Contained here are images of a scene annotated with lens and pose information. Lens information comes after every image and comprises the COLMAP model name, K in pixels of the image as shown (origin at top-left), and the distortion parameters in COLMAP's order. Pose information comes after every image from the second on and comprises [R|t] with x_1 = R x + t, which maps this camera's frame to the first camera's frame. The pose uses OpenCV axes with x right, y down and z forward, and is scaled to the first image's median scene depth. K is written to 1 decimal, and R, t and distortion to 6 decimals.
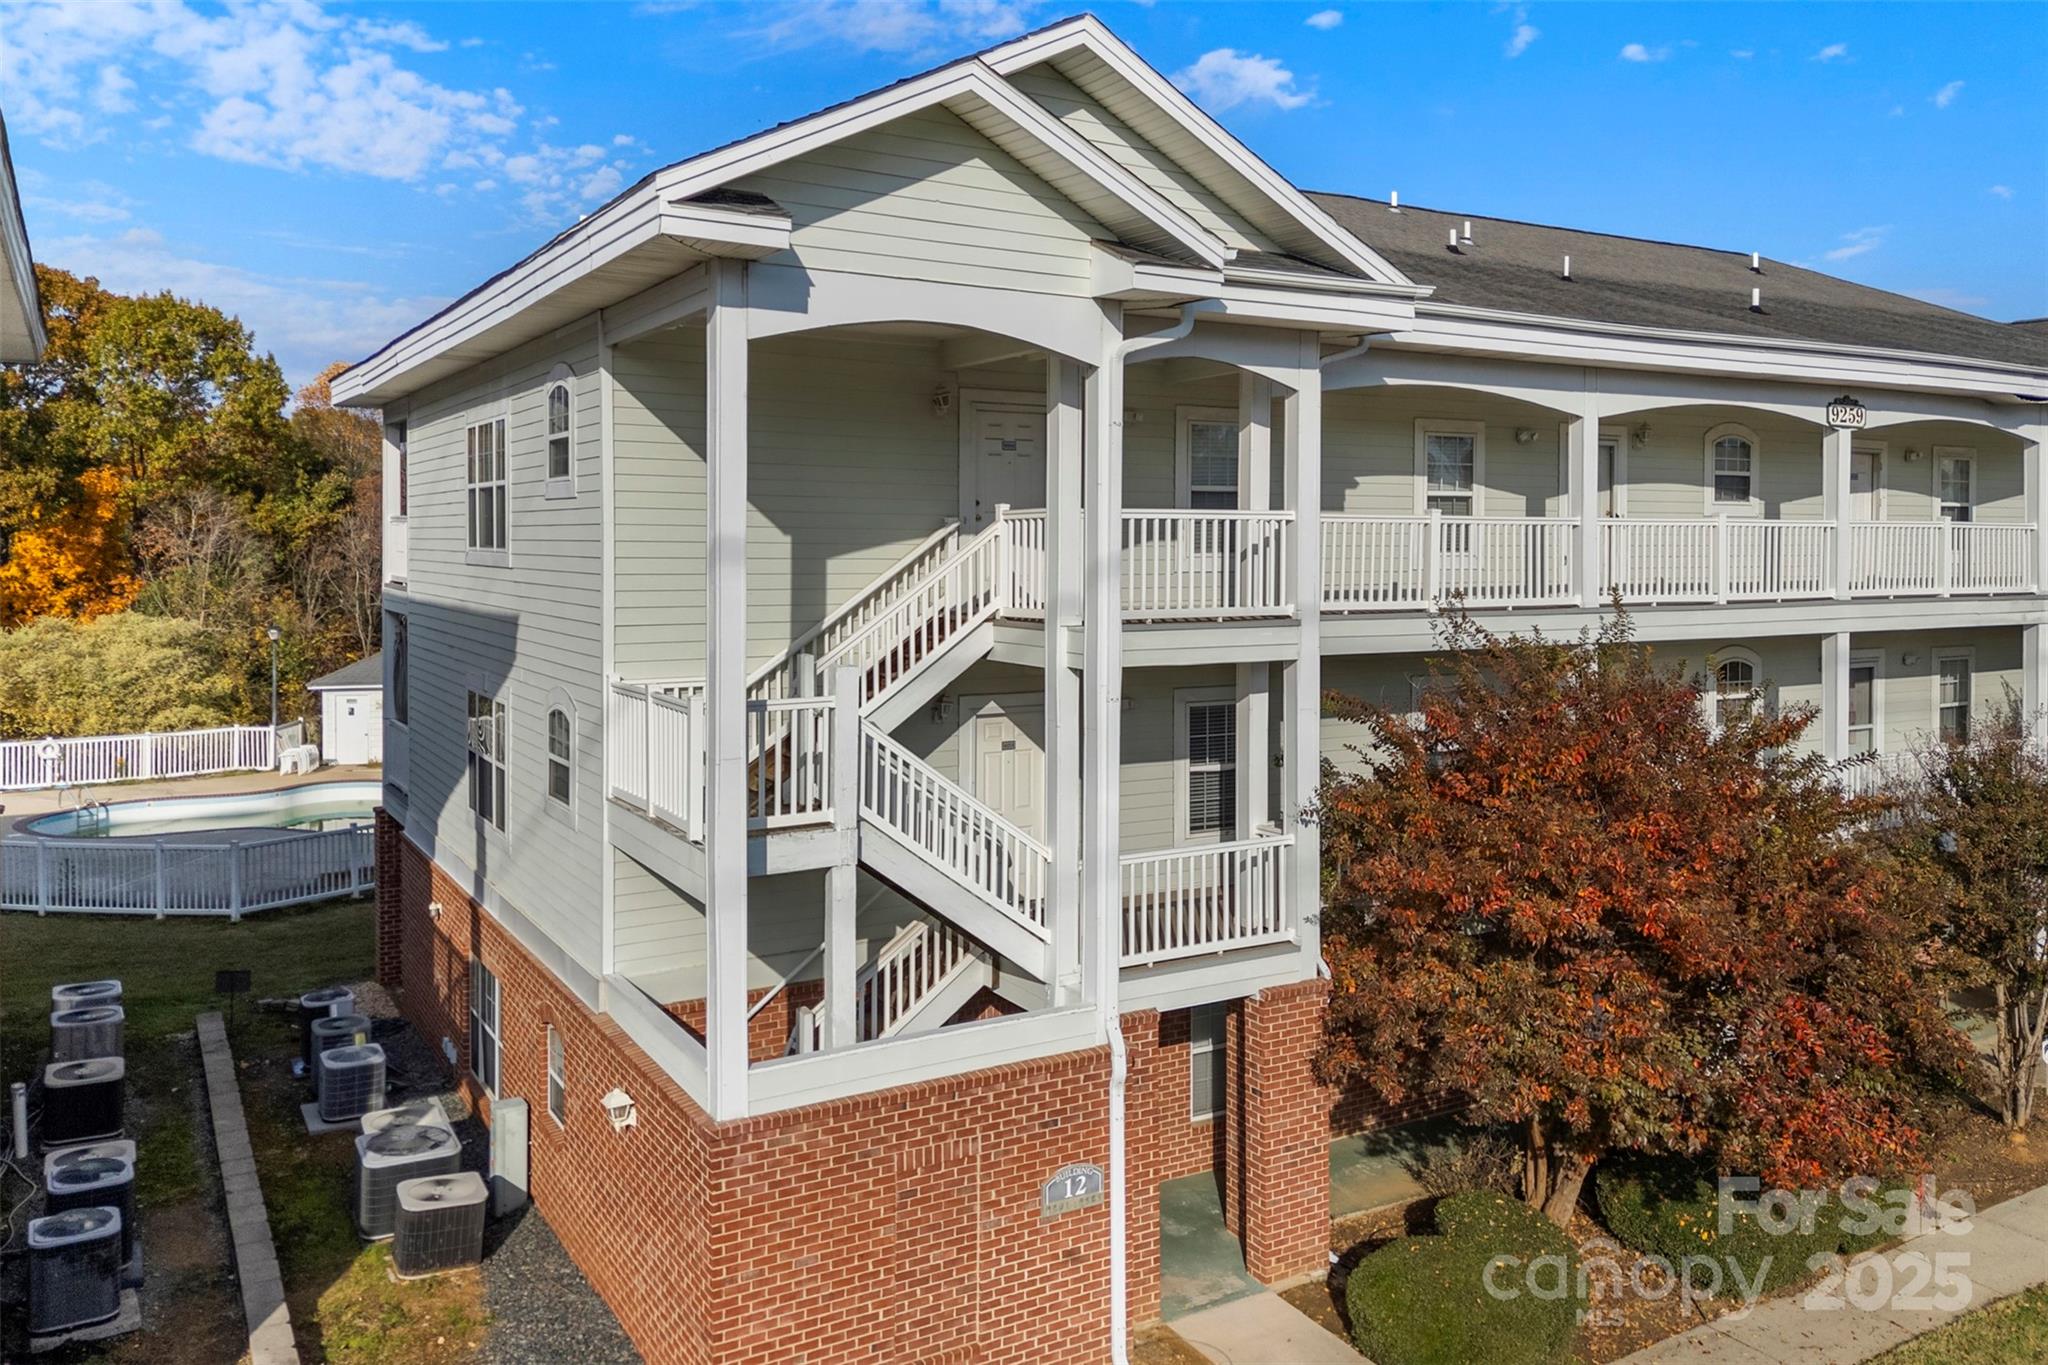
lens RADIAL K [[1540.4, 0, 1024.5], [0, 1540.4, 551.6], [0, 0, 1]] dist [0.040739, -0.004266]
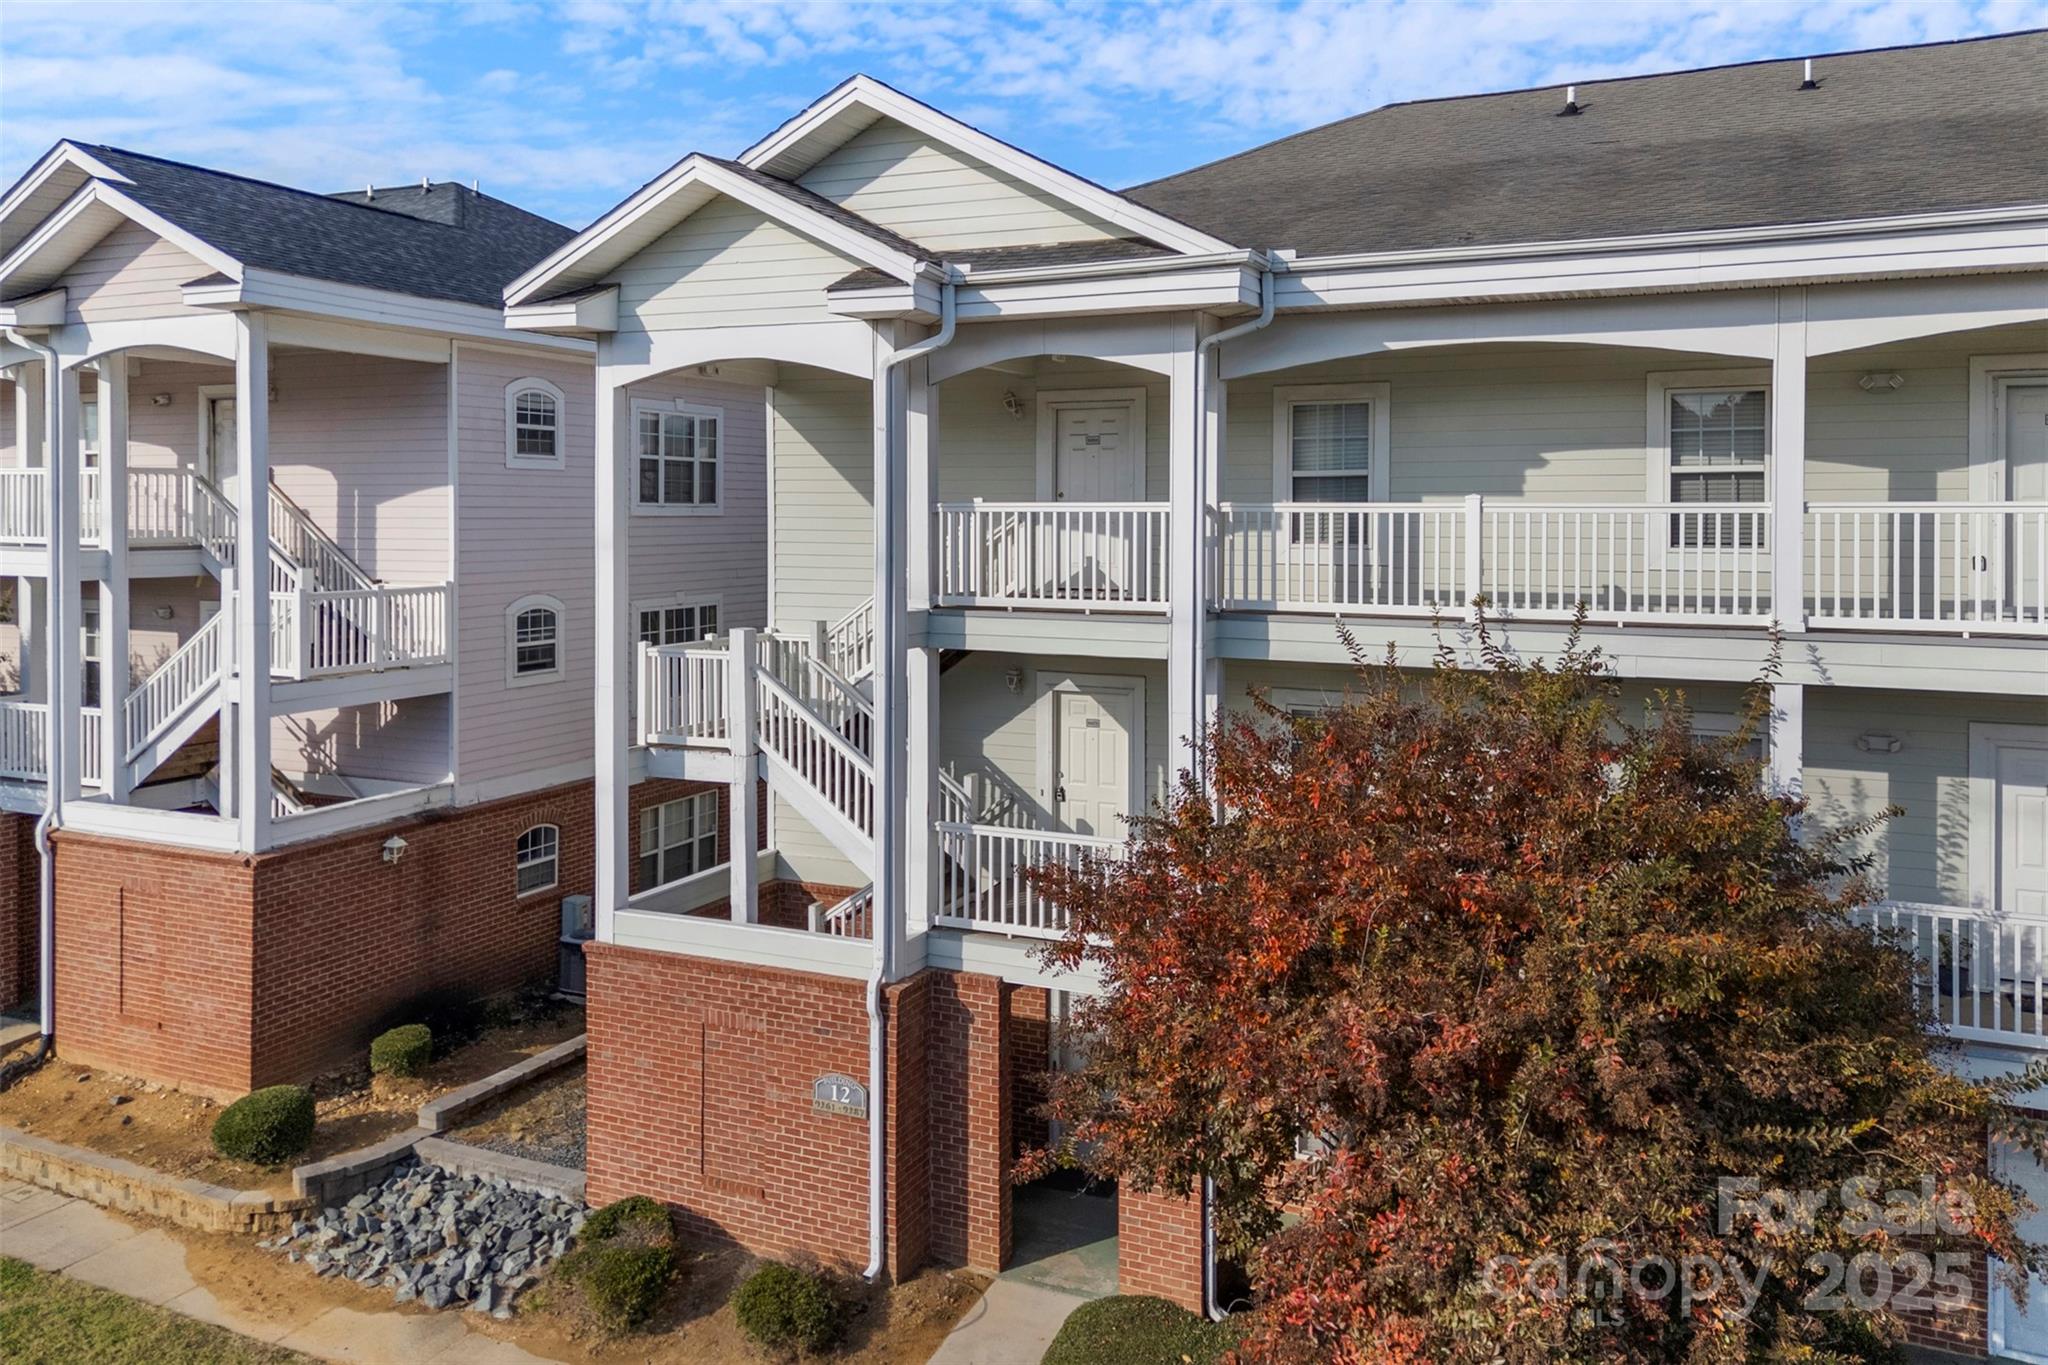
lens RADIAL K [[1570.4, 0, 1024.2], [0, 1570.4, 504.7], [0, 0, 1]] dist [0.032646, 0.004604]
pose [[0.566231, -0.004294, -0.824235, 1.066653], [-0.005837, 0.999940, -0.009220, -0.017702], [0.824226, 0.010032, 0.566173, 0.439643]]
